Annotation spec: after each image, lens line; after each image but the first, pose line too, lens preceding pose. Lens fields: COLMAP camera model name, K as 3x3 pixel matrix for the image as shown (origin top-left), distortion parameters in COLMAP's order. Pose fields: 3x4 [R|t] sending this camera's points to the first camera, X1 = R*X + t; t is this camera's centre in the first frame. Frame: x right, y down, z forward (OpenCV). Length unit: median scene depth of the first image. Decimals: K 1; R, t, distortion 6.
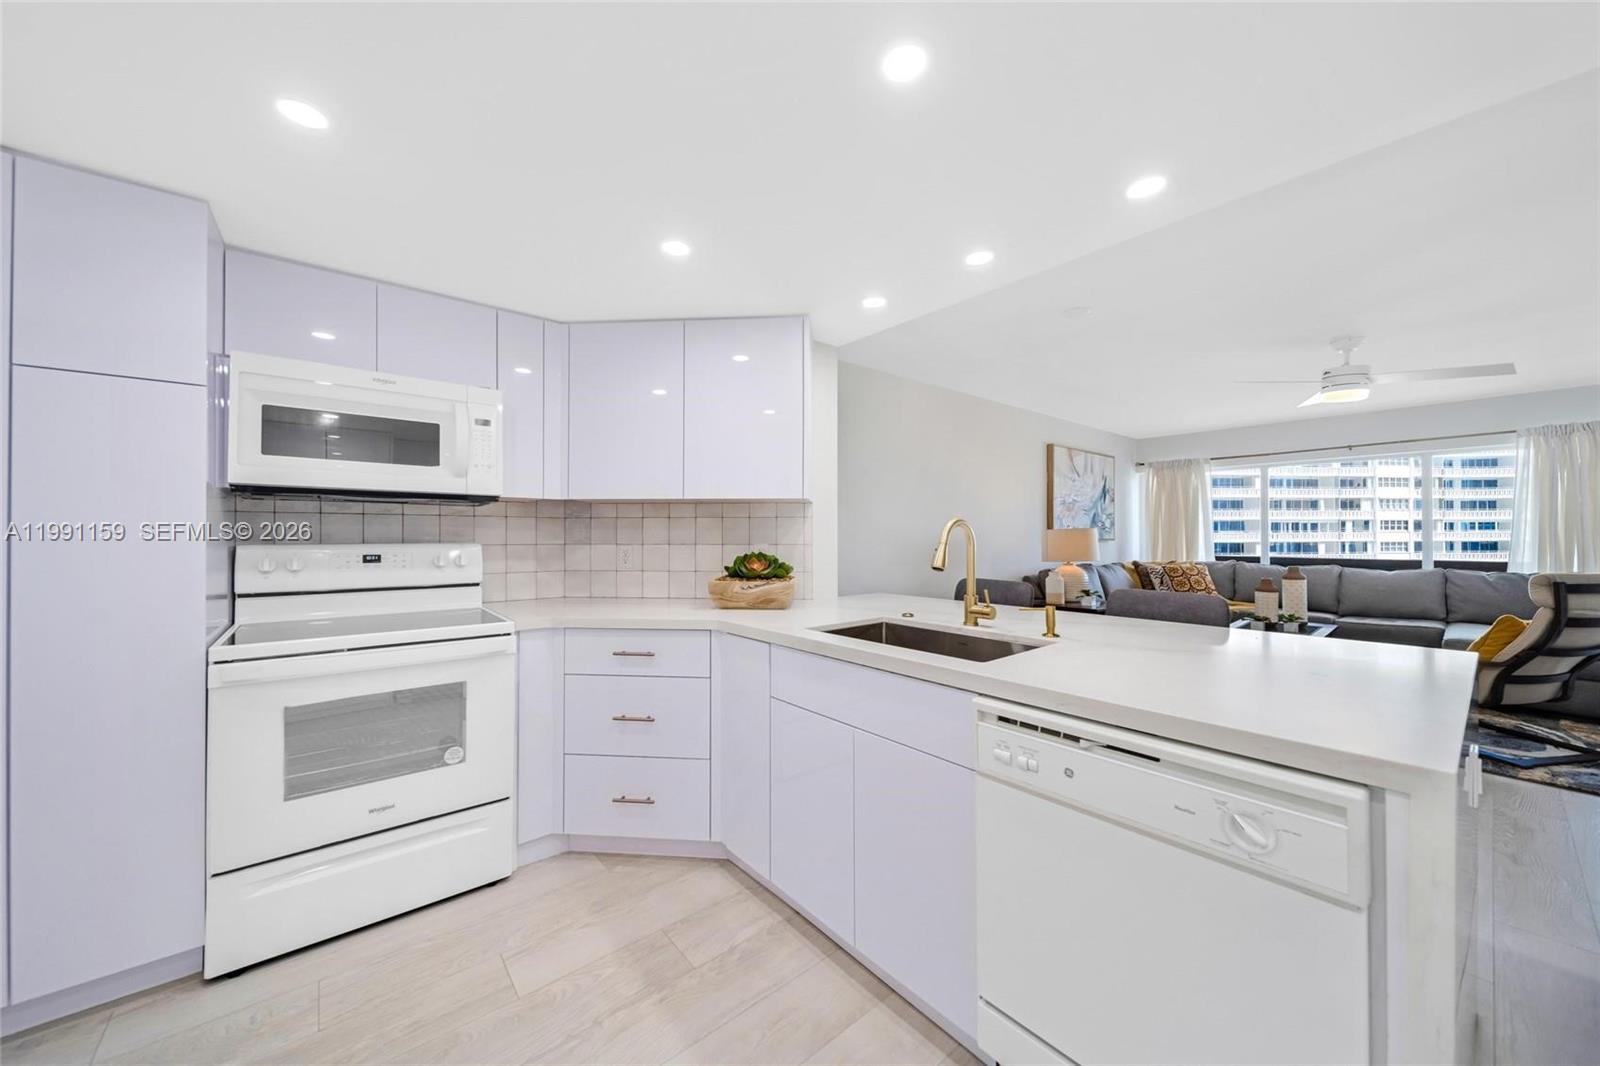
lens RADIAL K [[555.9, 0, 789.6], [0, 555.9, 532.0], [0, 0, 1]] dist [0.000909, -0.000863]
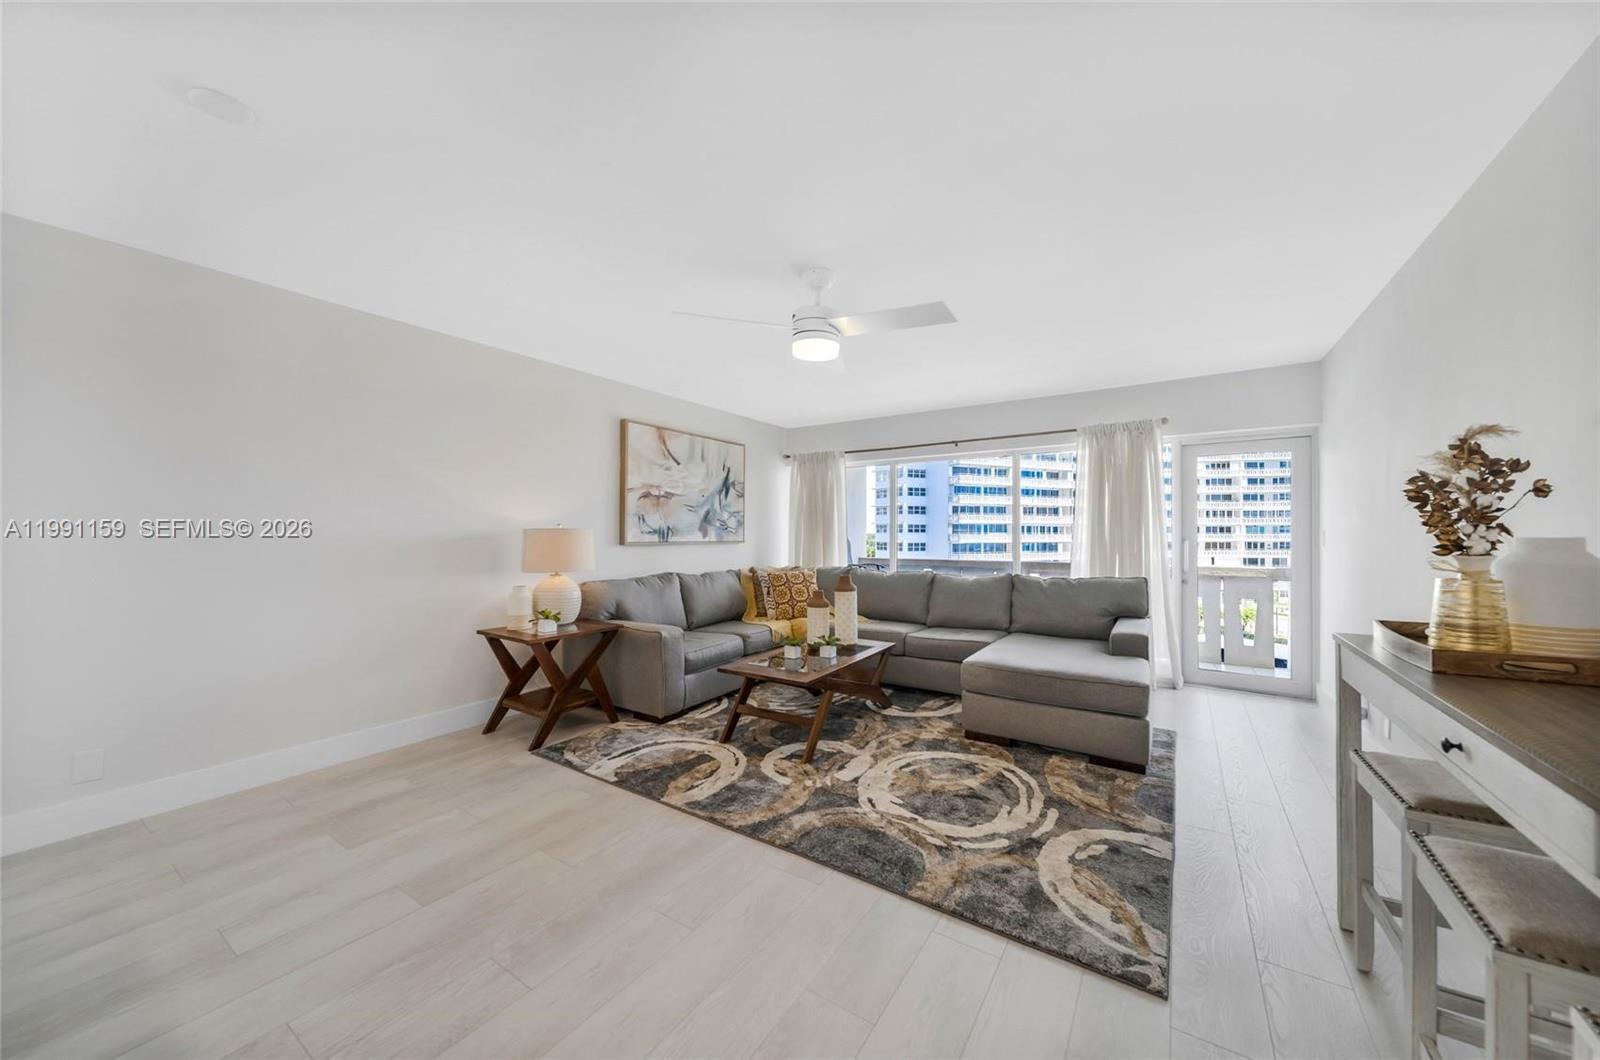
lens RADIAL K [[555.9, 0, 788.8], [0, 555.9, 527.9], [0, 0, 1]] dist [0.000909, -0.000863]
pose [[0.955527, 0.007684, 0.294803, 0.577508], [-0.005600, 0.999953, -0.007912, -0.000974], [-0.294850, 0.005909, 0.955525, 0.233756]]
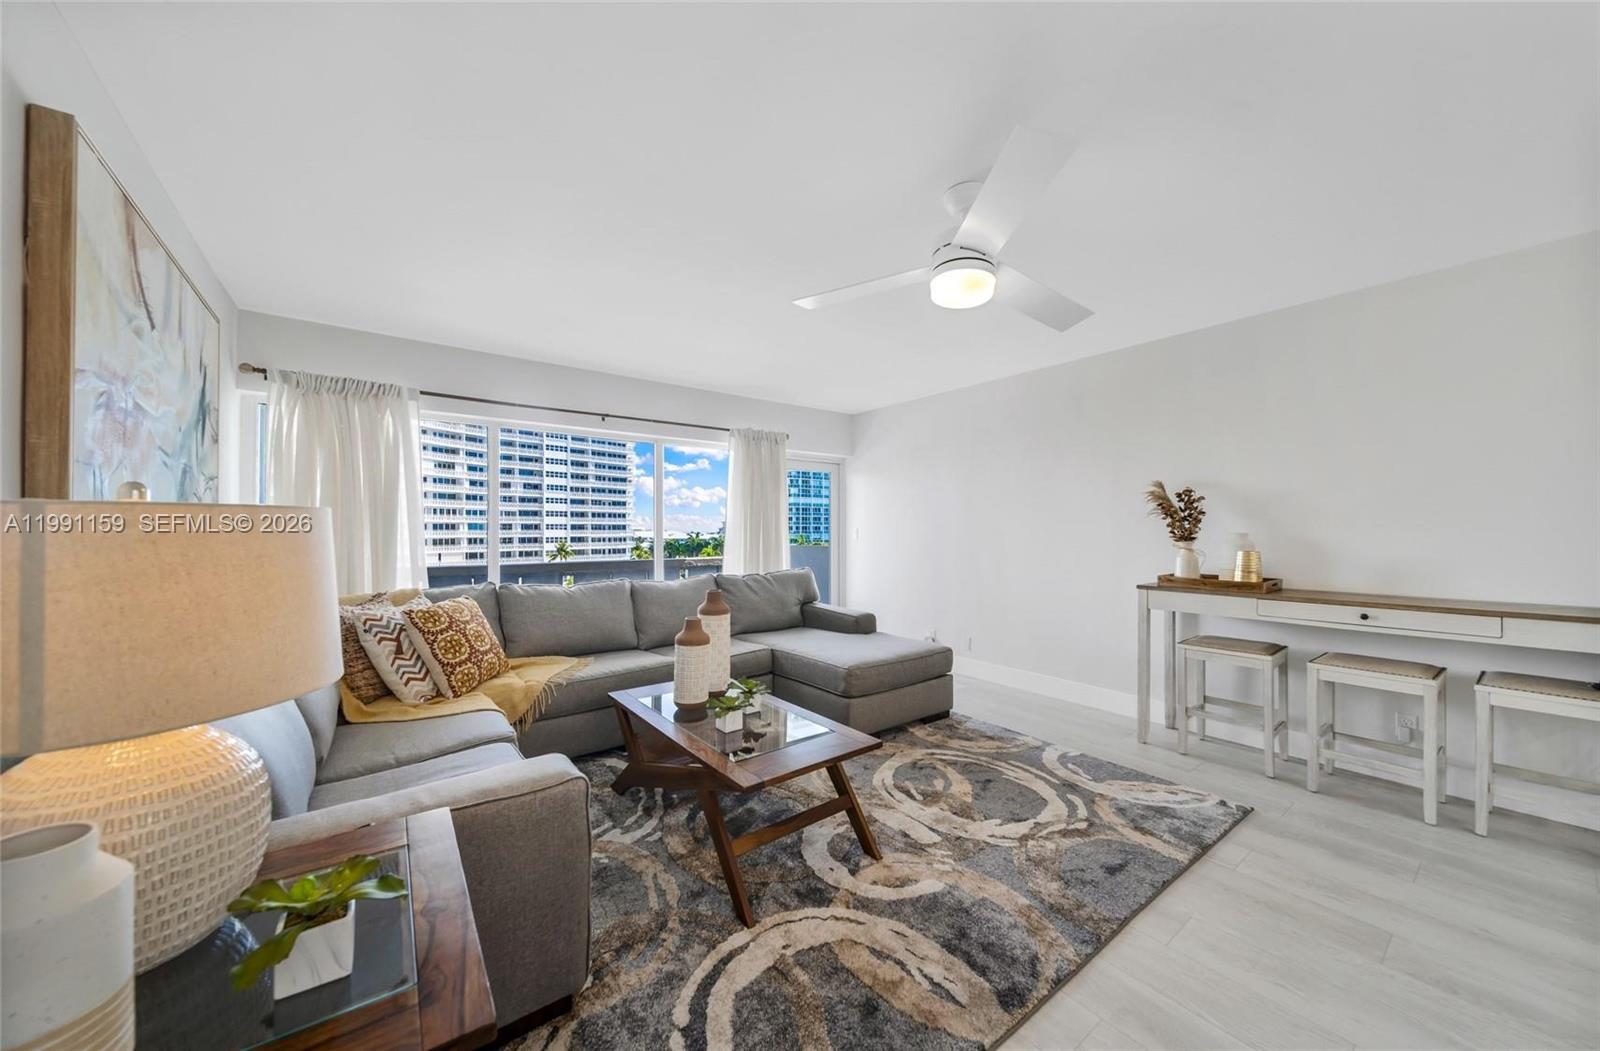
lens RADIAL K [[560.0, 0, 800.8], [0, 560.0, 527.7], [0, 0, 1]] dist [0.004825, -0.000428]
pose [[0.027423, 0.010230, 0.999572, 0.329708], [-0.005161, 0.999936, -0.010092, 0.002586], [-0.999611, -0.004882, 0.027474, 0.884965]]
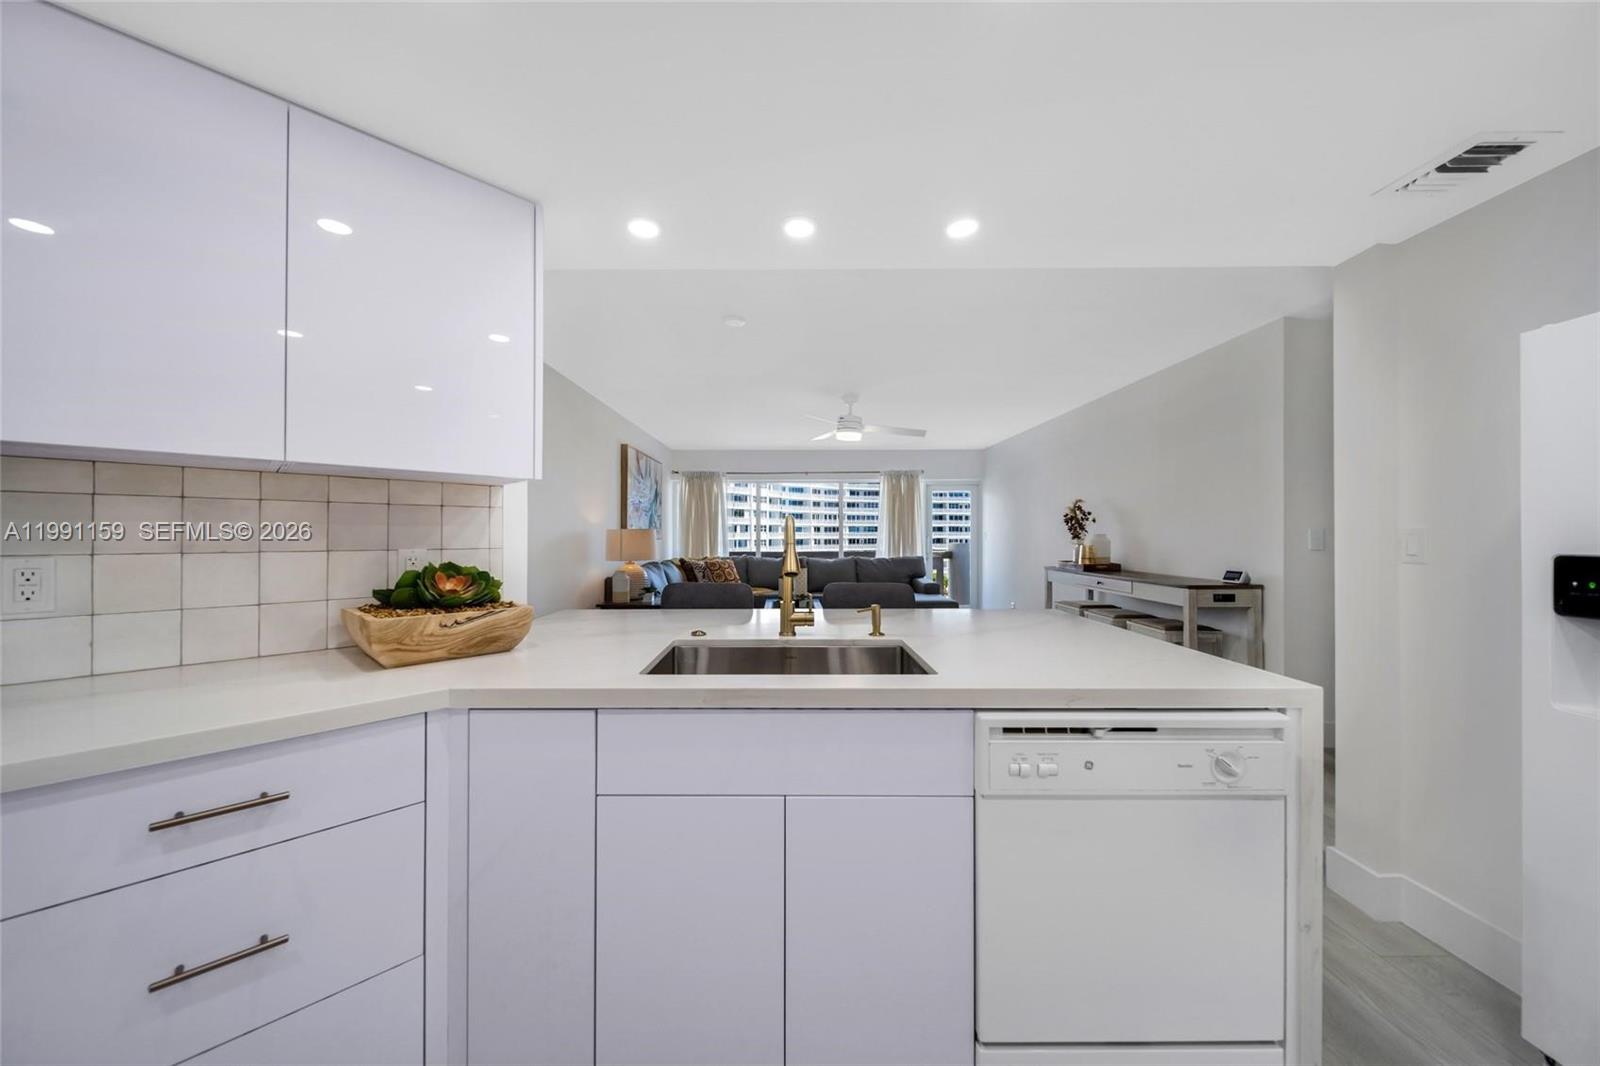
lens RADIAL K [[555.9, 0, 778.3], [0, 555.9, 532.4], [0, 0, 1]] dist [0.000909, -0.000863]
pose [[0.643040, 0.004750, 0.765818, -0.150268], [-0.005522, 0.999984, -0.001566, 0.001525], [-0.765813, -0.003221, 0.643055, 0.178344]]
